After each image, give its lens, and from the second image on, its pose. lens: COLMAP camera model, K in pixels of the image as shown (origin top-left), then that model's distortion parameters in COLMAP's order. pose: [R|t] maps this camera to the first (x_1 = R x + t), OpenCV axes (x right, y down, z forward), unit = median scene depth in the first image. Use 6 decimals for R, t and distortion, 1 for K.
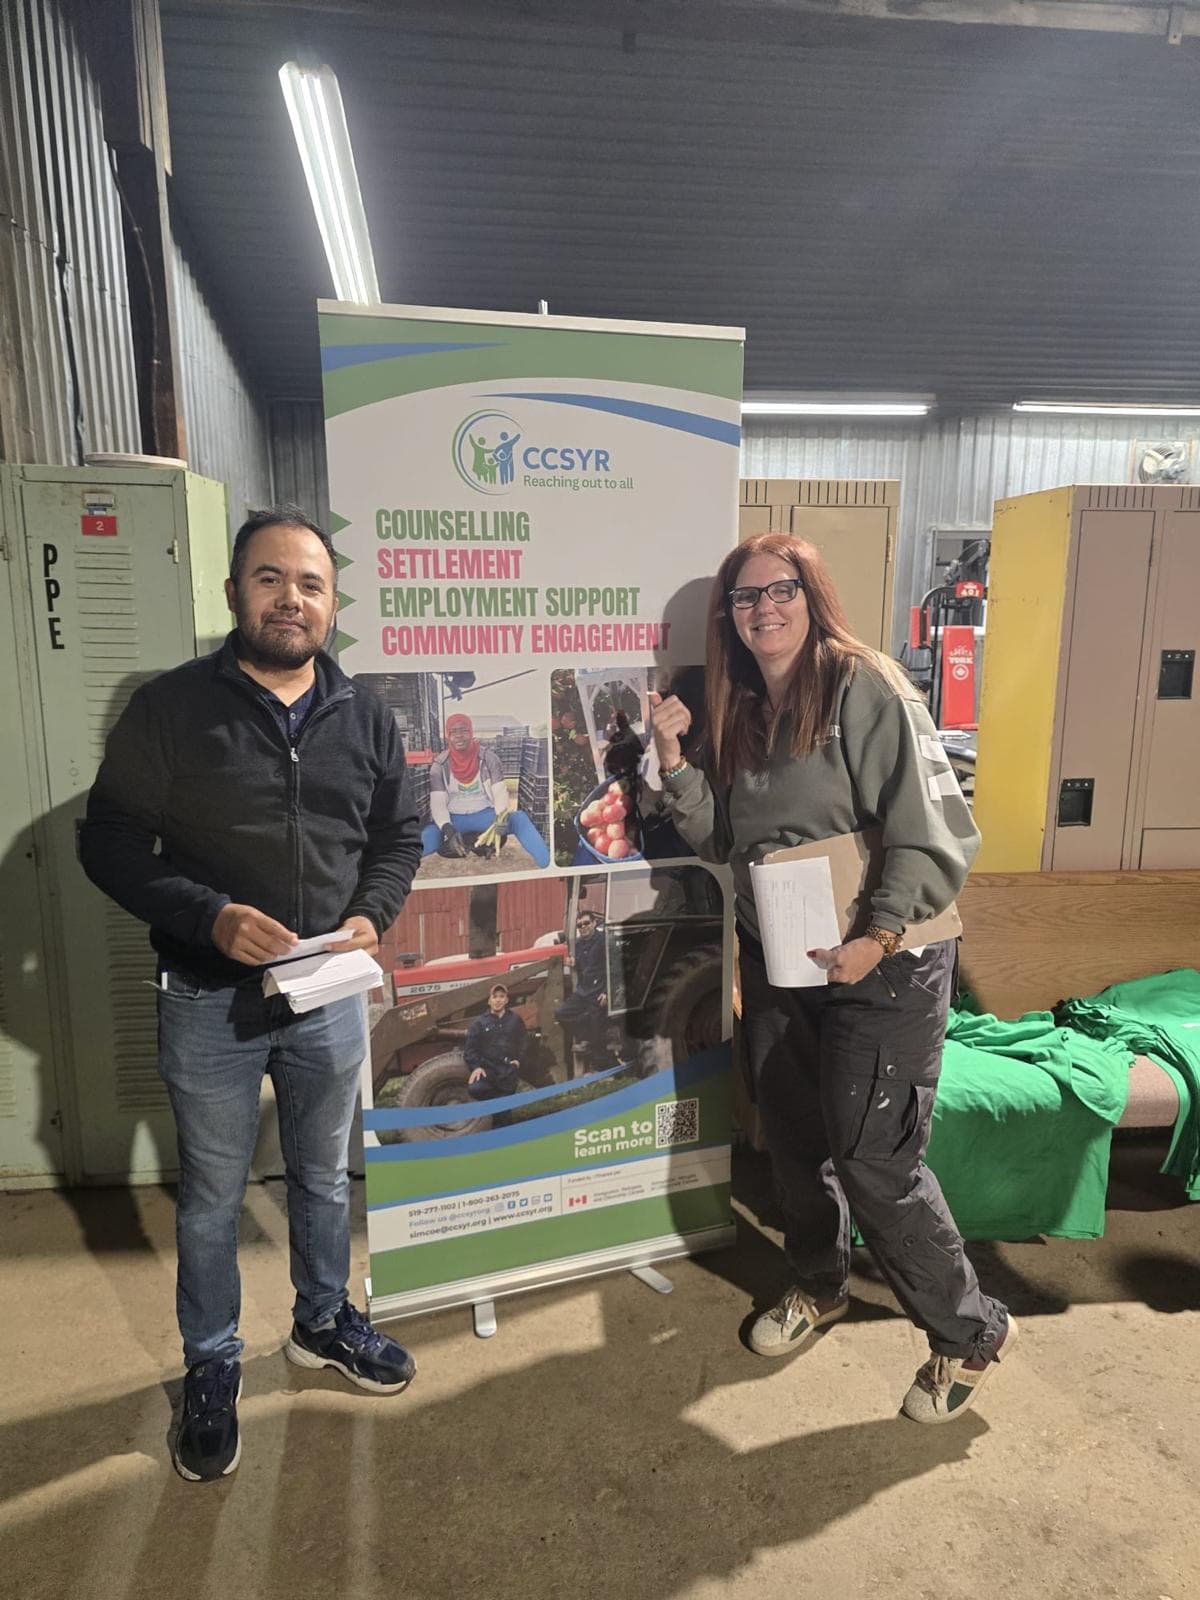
lens RADIAL K [[1130.8, 0, 600.0], [0, 1130.8, 800.0], [0, 0, 1]] dist [0.031786, -0.005978]
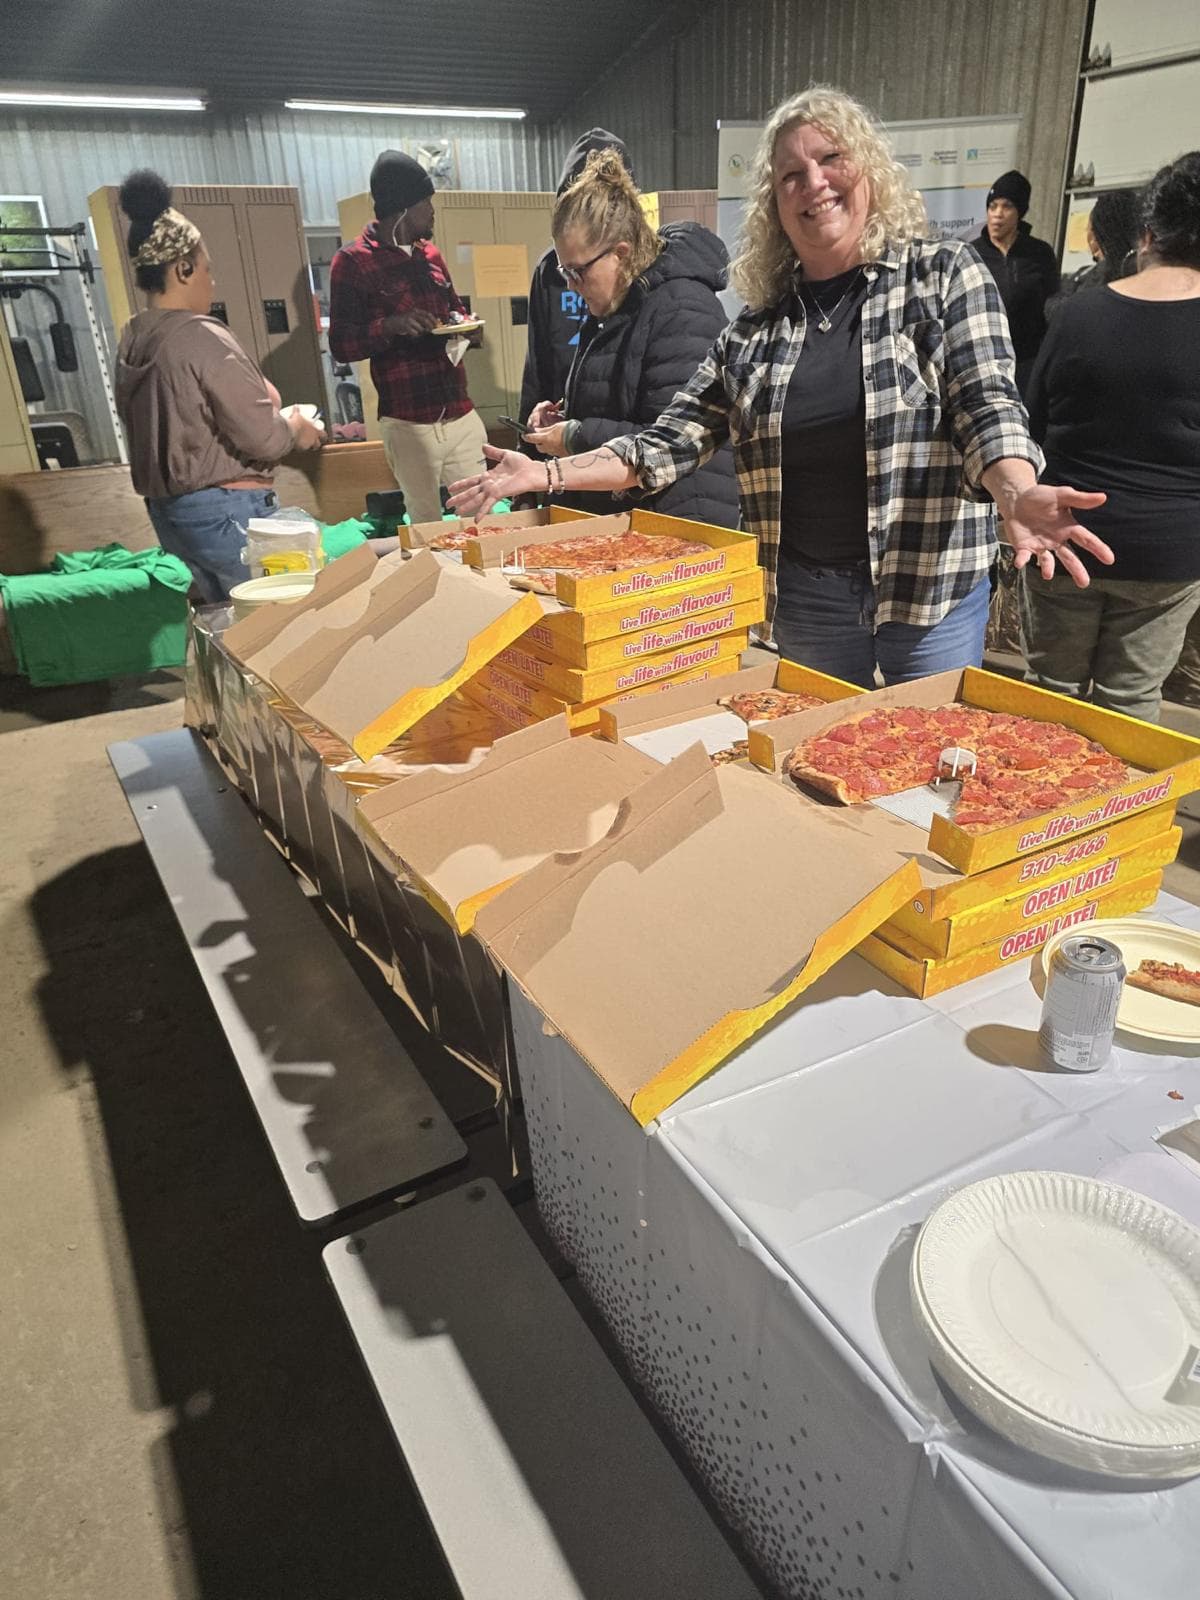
lens RADIAL K [[1130.8, 0, 600.0], [0, 1130.8, 800.0], [0, 0, 1]] dist [0.031786, -0.005978]
pose [[0.924937, -0.192004, 0.328065, 0.142235], [0.117071, 0.964991, 0.234707, 0.089496], [-0.361644, -0.178682, 0.915033, -0.271509]]
